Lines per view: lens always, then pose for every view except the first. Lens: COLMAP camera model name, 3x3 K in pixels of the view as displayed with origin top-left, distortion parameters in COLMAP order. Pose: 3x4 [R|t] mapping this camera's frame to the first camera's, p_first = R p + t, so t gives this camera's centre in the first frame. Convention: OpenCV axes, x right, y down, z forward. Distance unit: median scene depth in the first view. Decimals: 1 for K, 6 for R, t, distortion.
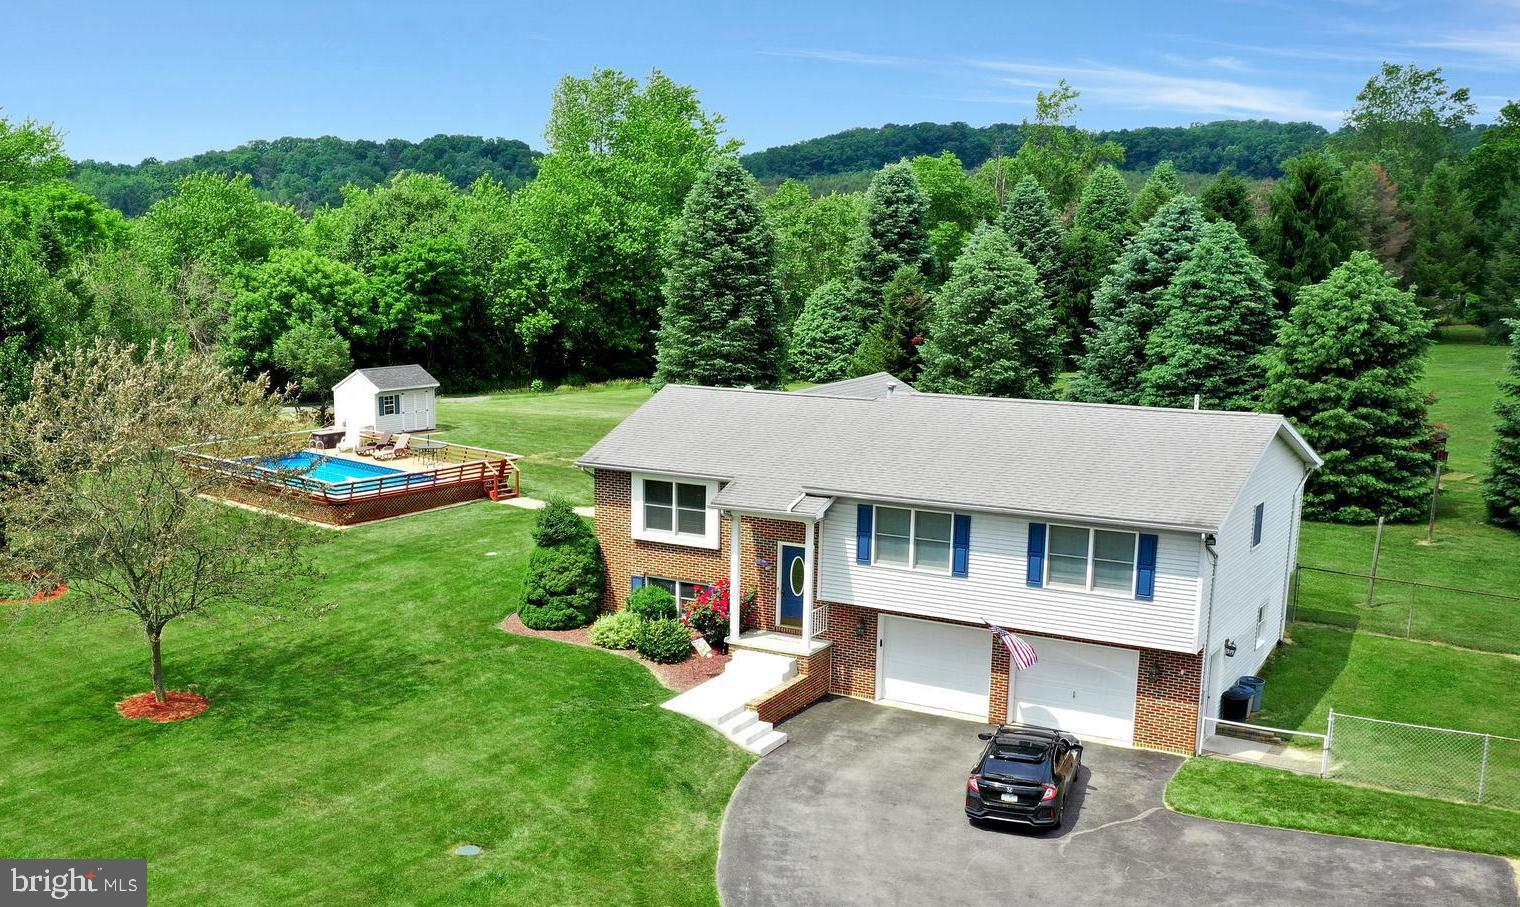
lens RADIAL K [[1623.4, 0, 537.9], [0, 1623.4, 612.1], [0, 0, 1]] dist [-0.004509, 0.024586]
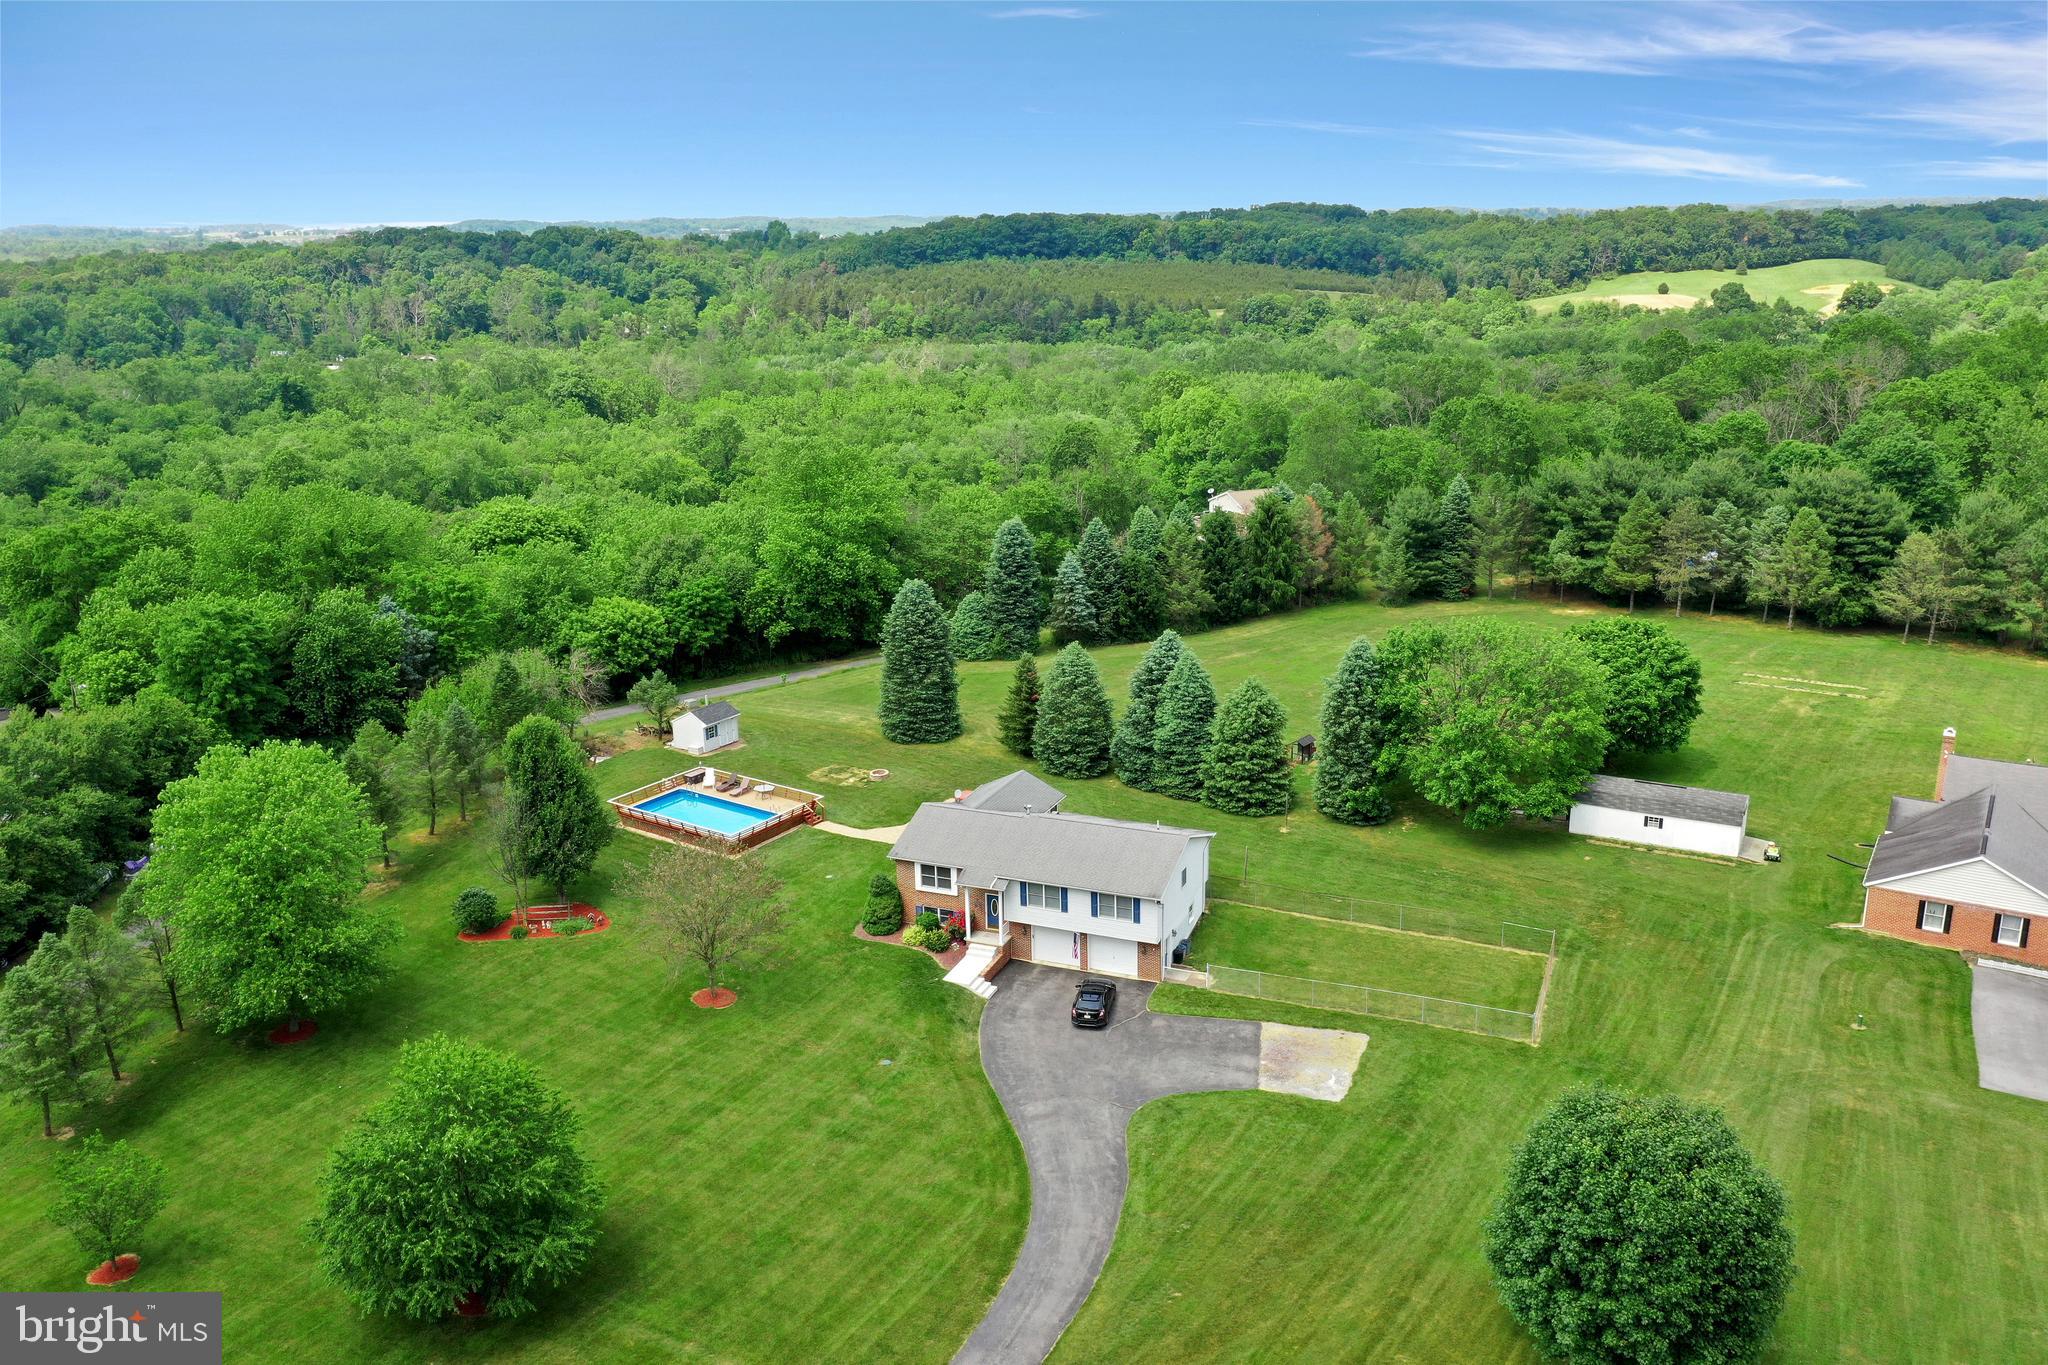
lens RADIAL K [[1624.9, 0, 1030.1], [0, 1624.9, 674.7], [0, 0, 1]] dist [0.010104, 0.001018]
pose [[0.972807, -0.064288, 0.222518, -0.194210], [0.060767, 0.997895, 0.022645, -0.280633], [-0.223506, -0.008508, 0.974665, -0.856635]]
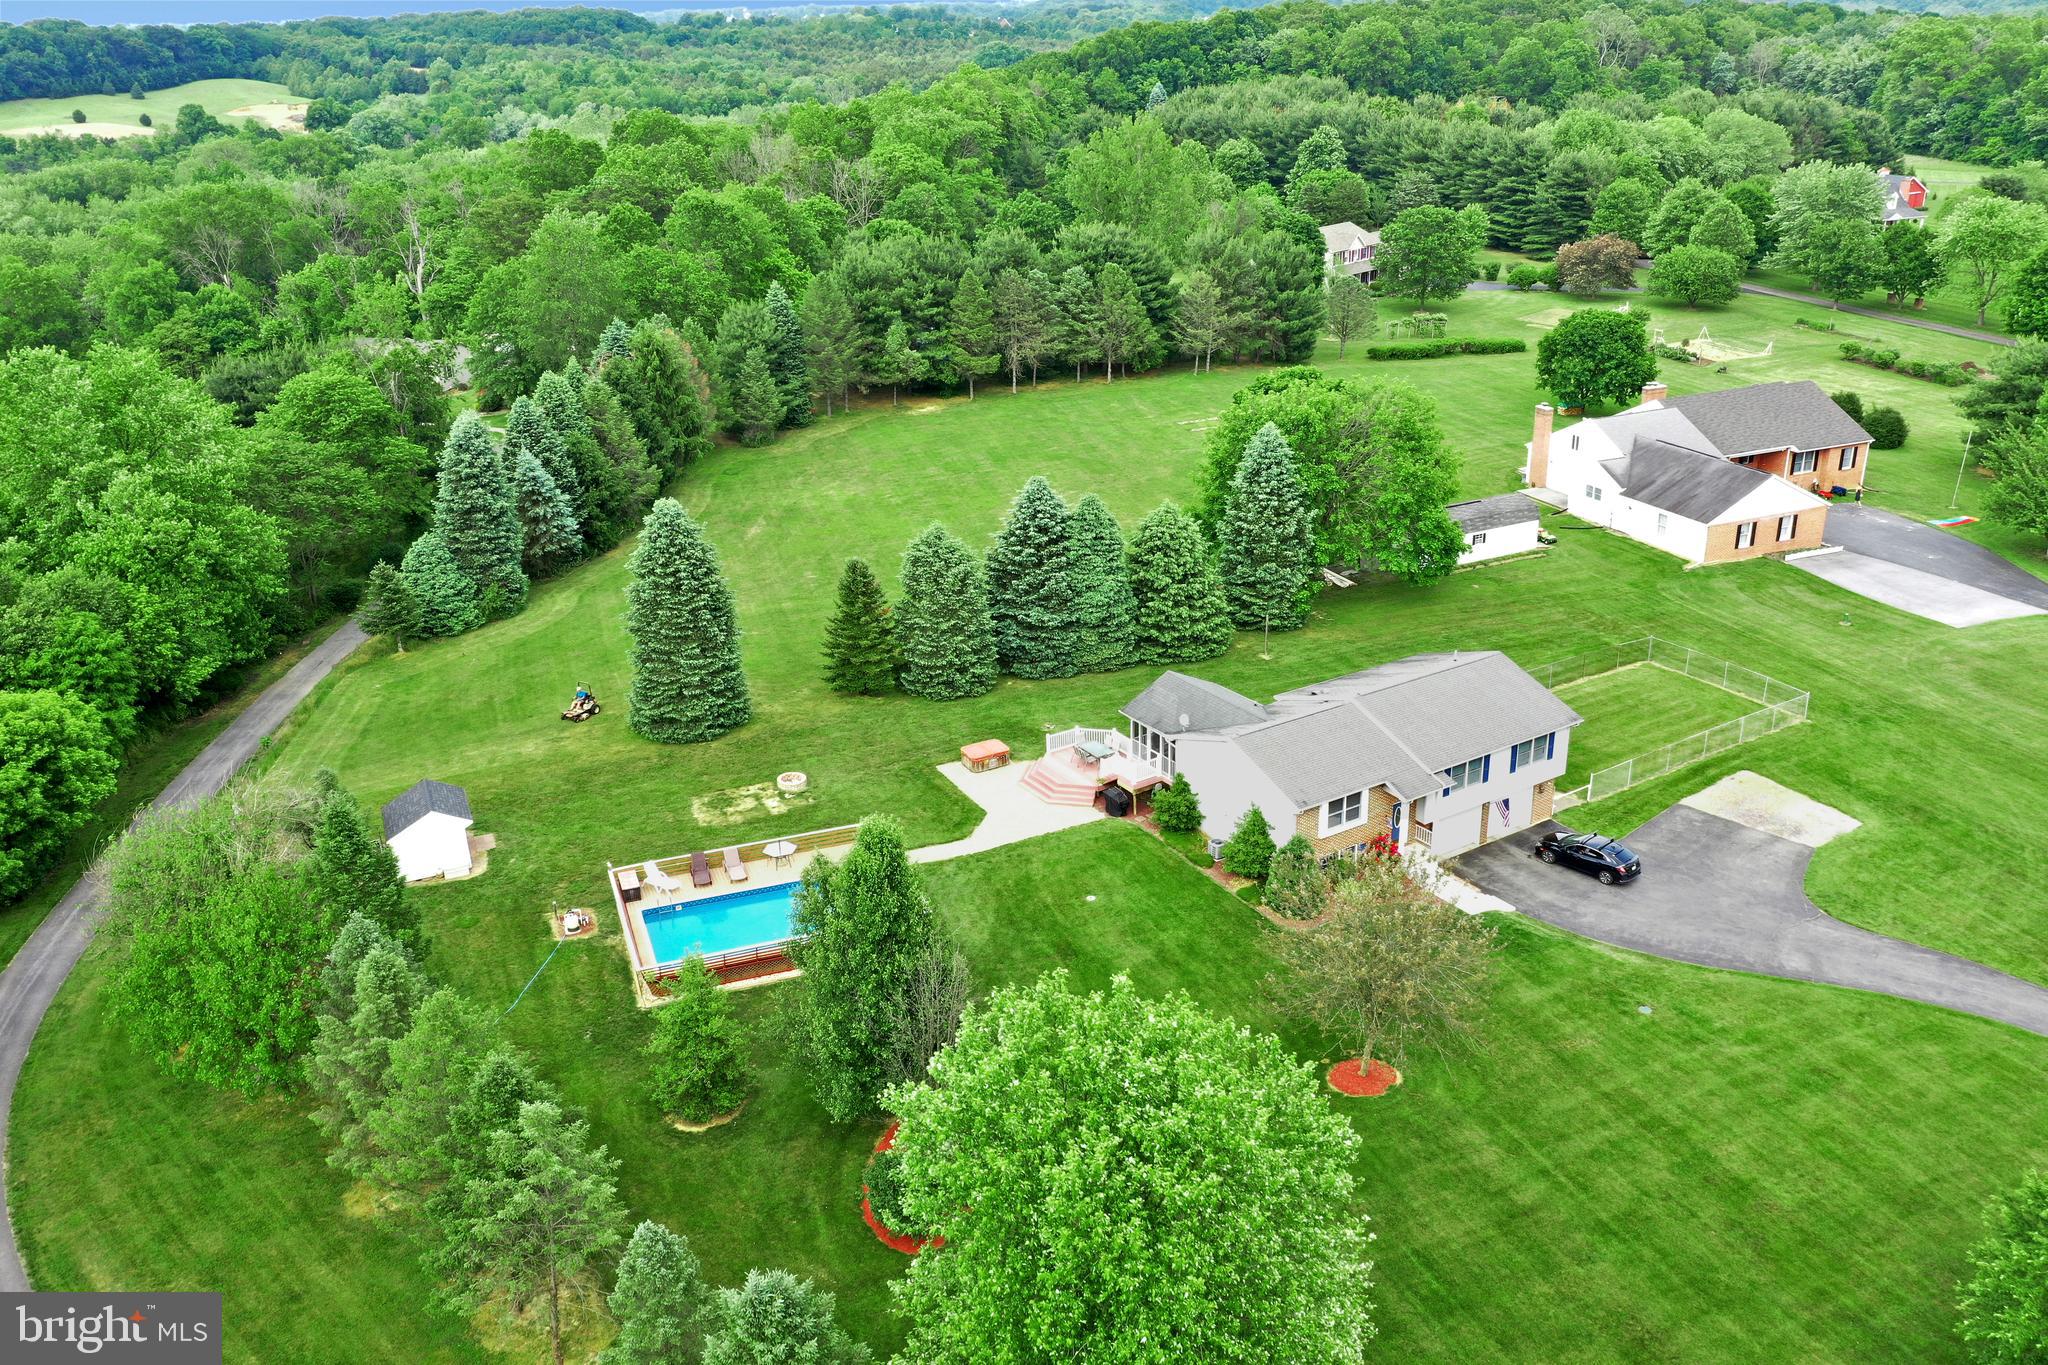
lens RADIAL K [[1665.8, 0, 1024.0], [0, 1665.8, 682.5], [0, 0, 1]] dist [0.007590, 0.006174]
pose [[0.373046, -0.345521, 0.861076, -1.072082], [0.253324, 0.930739, 0.263727, -0.528696], [-0.892560, 0.119749, 0.434737, 0.404231]]
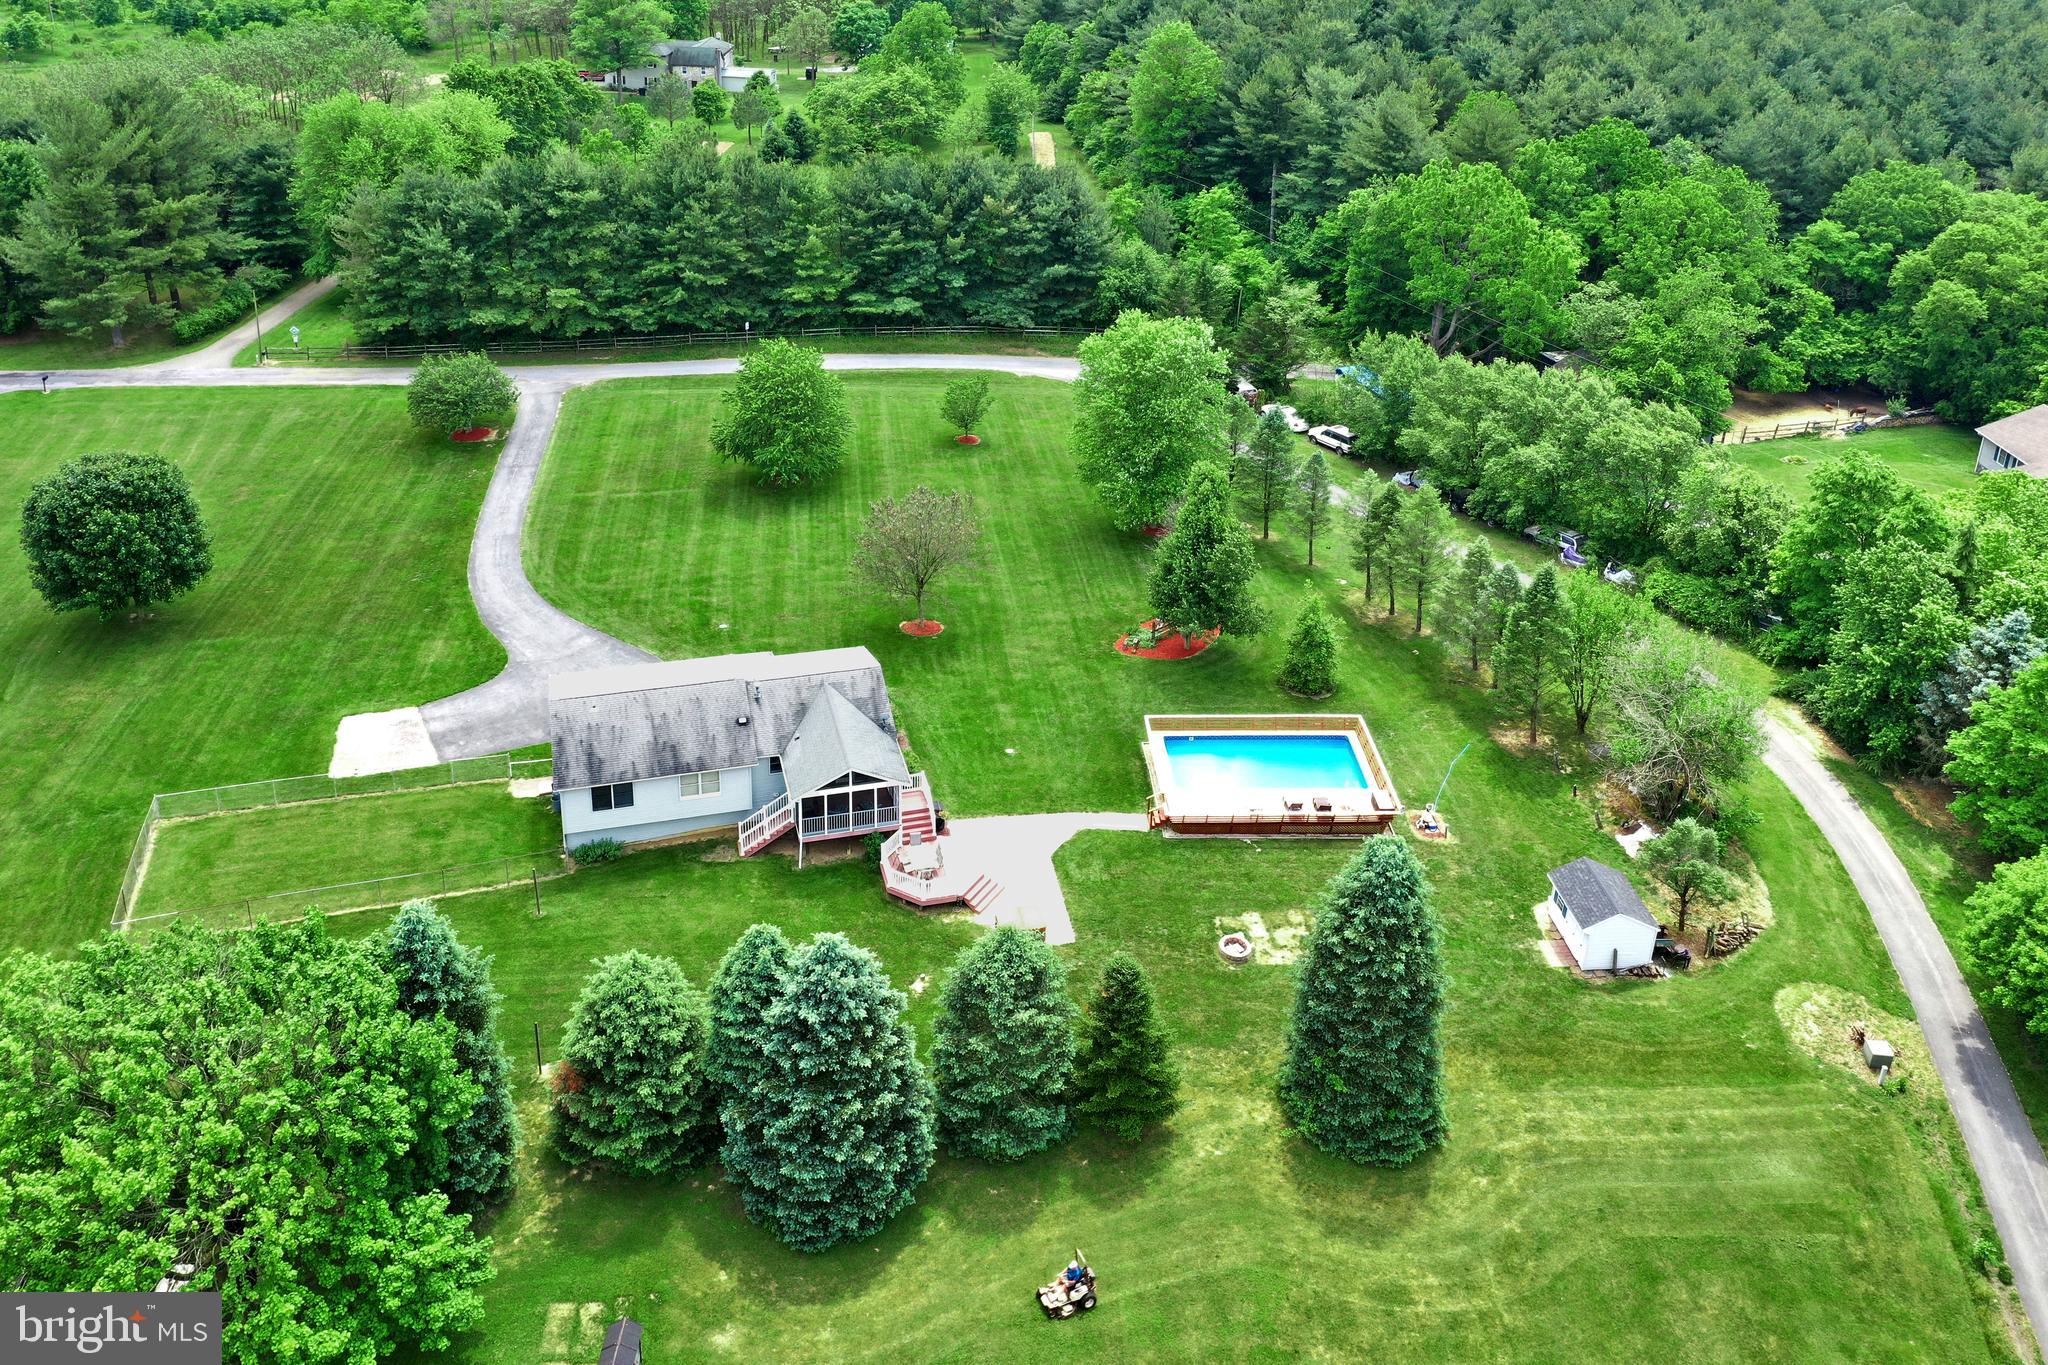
lens RADIAL K [[1624.9, 0, 1030.1], [0, 1624.9, 674.7], [0, 0, 1]] dist [0.010104, 0.001018]
pose [[-0.646823, 0.380236, -0.661090, 0.949221], [-0.194965, 0.755596, 0.625350, -1.056083], [0.737298, 0.533381, -0.414605, 1.527839]]
